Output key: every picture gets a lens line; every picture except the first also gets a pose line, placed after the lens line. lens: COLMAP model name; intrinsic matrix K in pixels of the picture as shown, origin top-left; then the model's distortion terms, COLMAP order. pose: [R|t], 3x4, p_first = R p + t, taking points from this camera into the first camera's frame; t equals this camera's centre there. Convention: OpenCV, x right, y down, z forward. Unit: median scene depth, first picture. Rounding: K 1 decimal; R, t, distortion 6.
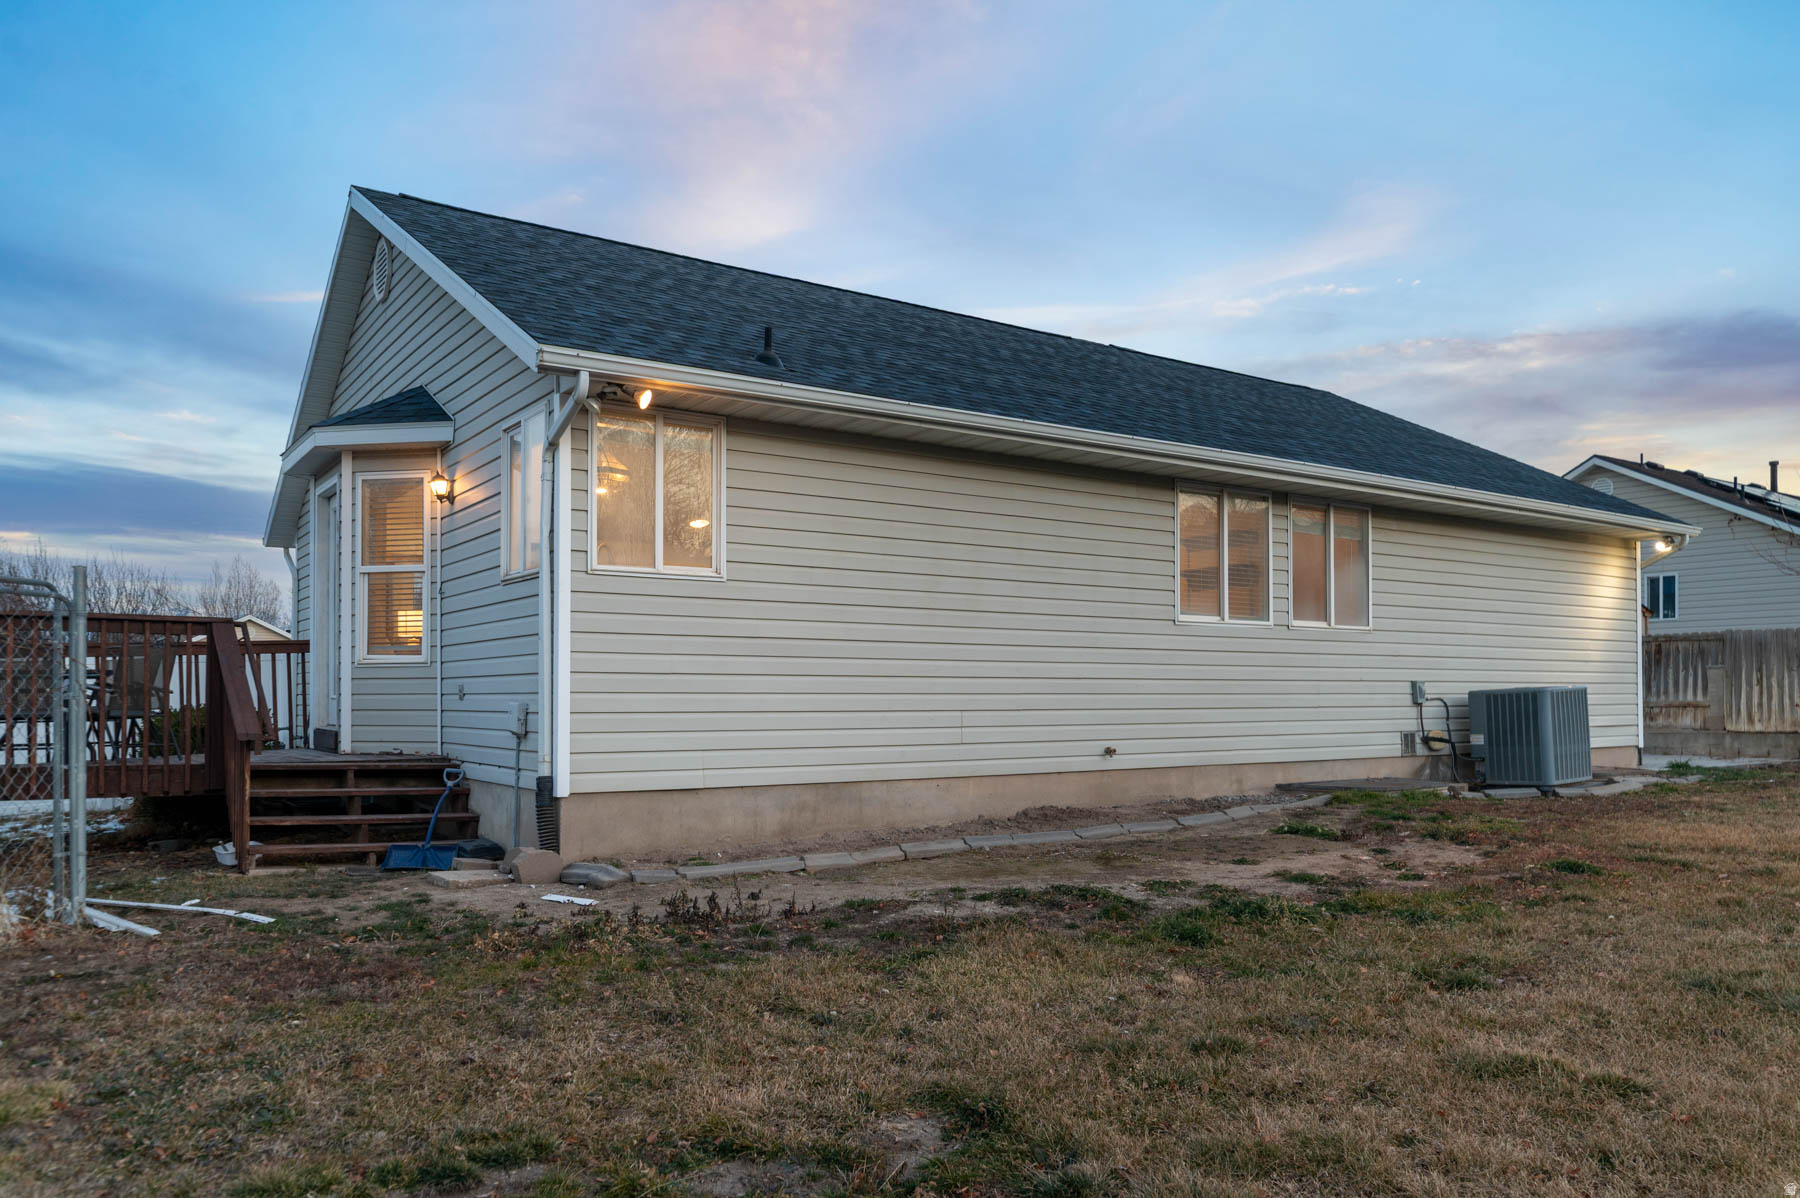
lens RADIAL K [[1311.9, 0, 903.5], [0, 1311.9, 674.4], [0, 0, 1]] dist [-0.002036, 0.000407]
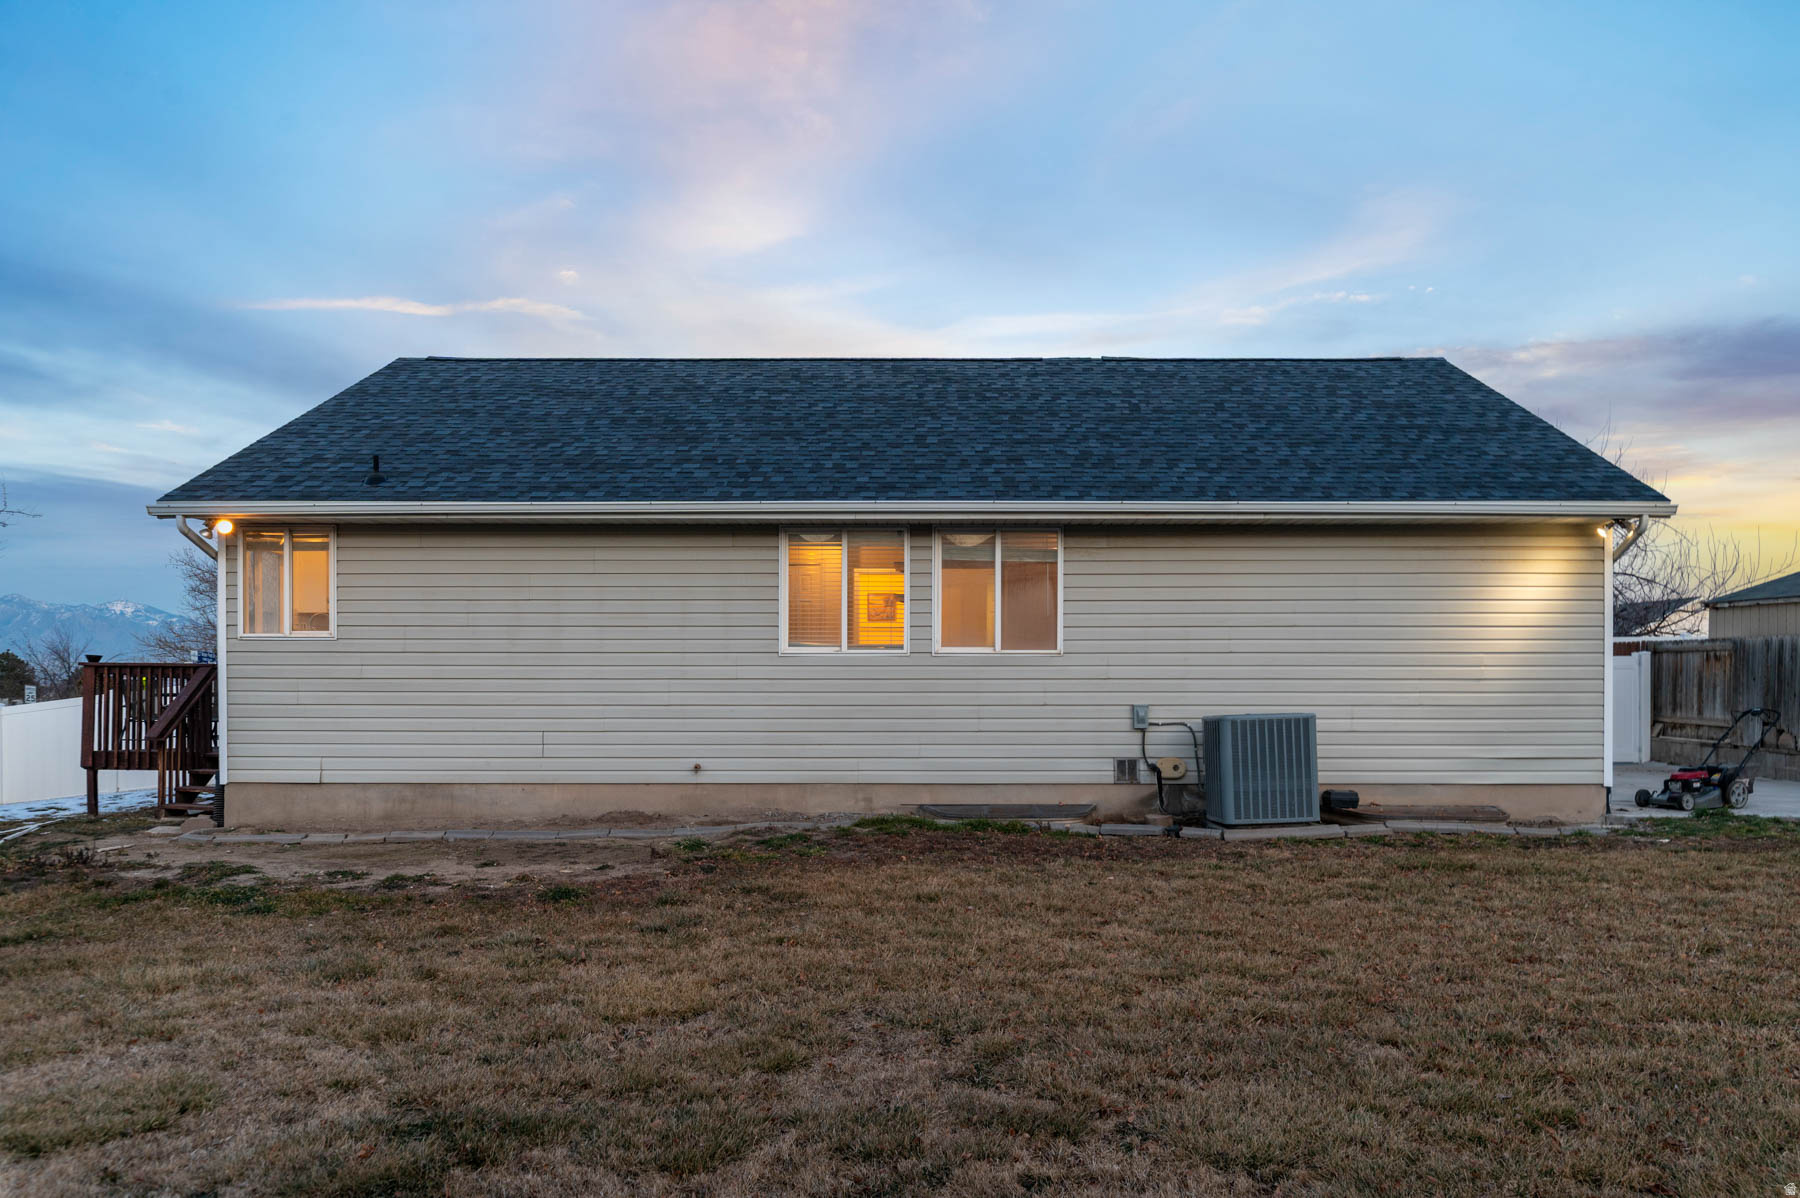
lens RADIAL K [[1311.9, 0, 903.5], [0, 1311.9, 674.4], [0, 0, 1]] dist [-0.002036, 0.000407]
pose [[0.810175, -0.000784, -0.586187, 0.946877], [0.009289, 0.999891, 0.011500, -0.034372], [0.586114, -0.014762, 0.810094, 0.156118]]
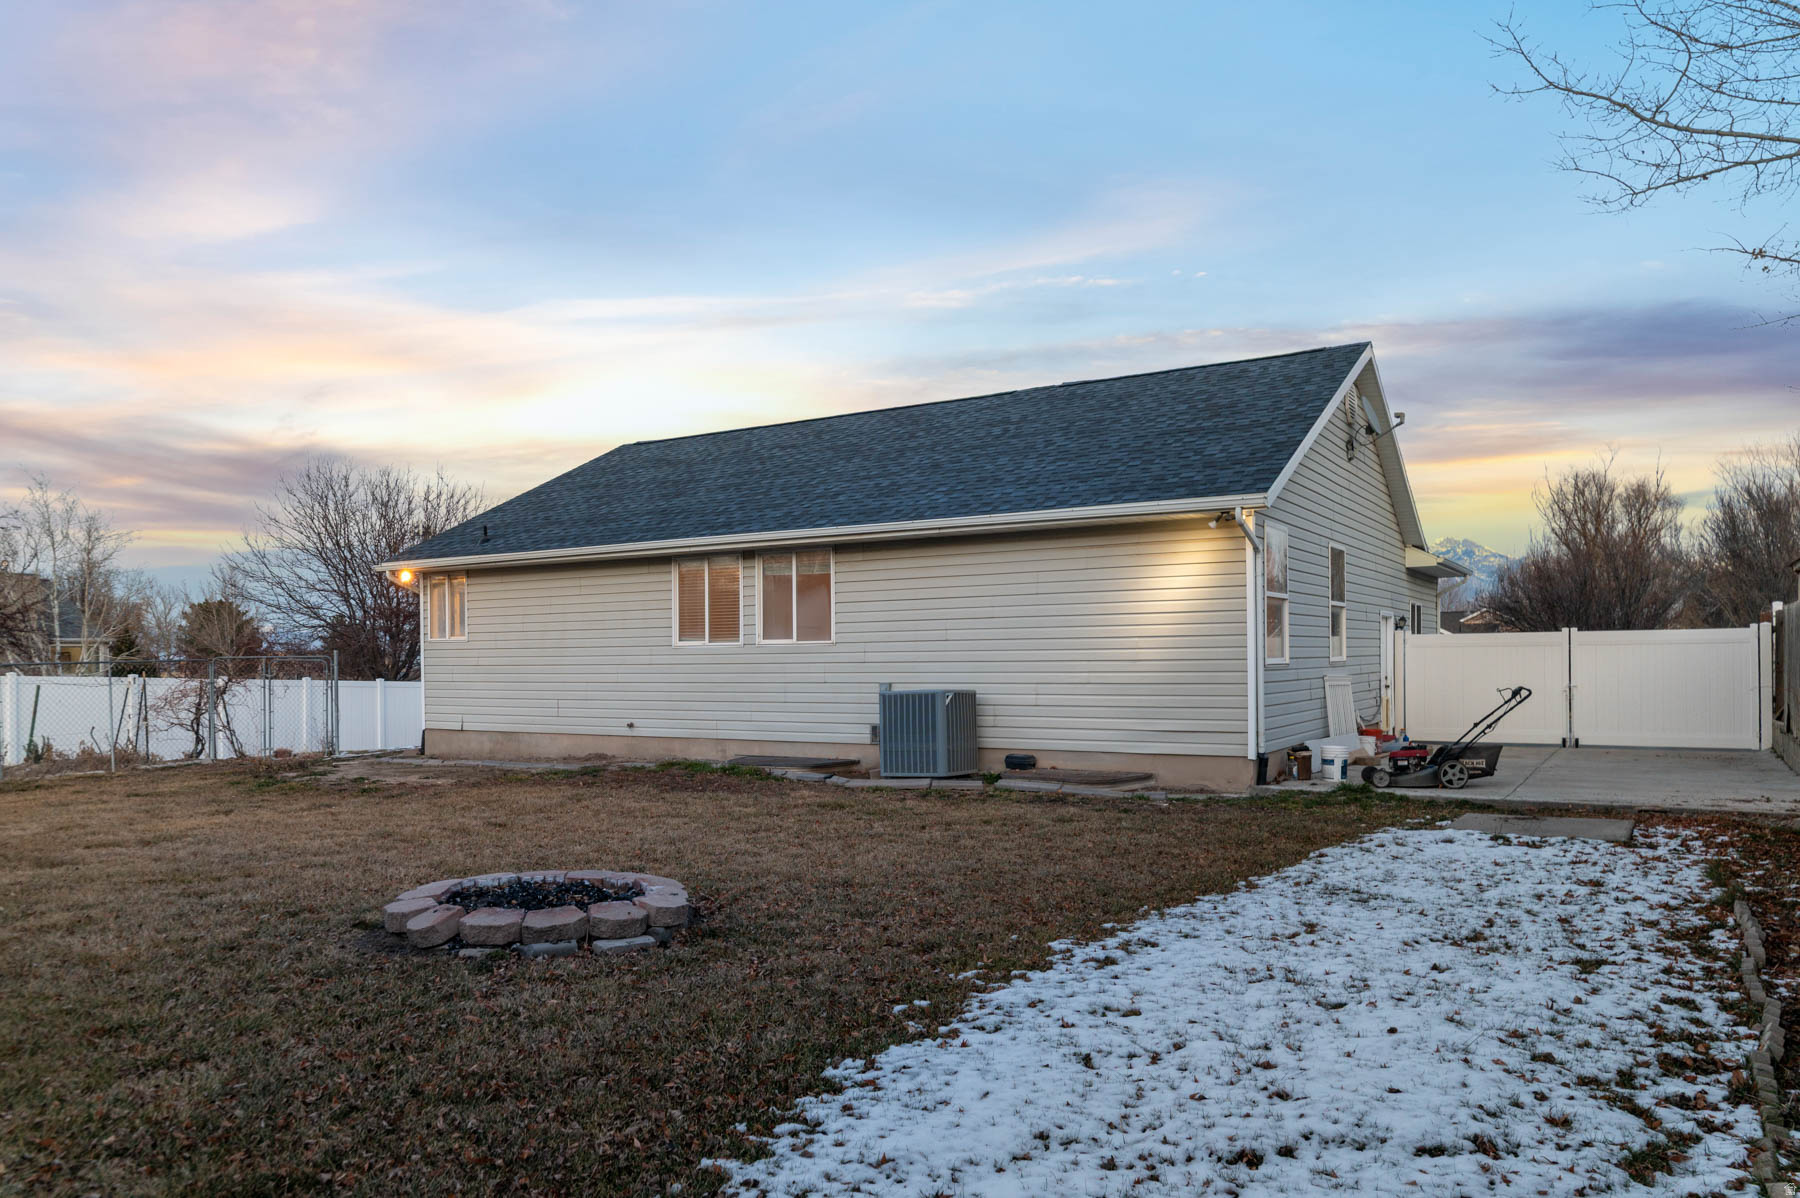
lens RADIAL K [[1178.7, 0, 900.6], [0, 1178.7, 663.7], [0, 0, 1]] dist [-0.001717, -0.000845]
pose [[0.399325, -0.000141, -0.916810, 1.628540], [0.024962, 0.999631, 0.010718, -0.027539], [0.916470, -0.027165, 0.399181, 0.680784]]
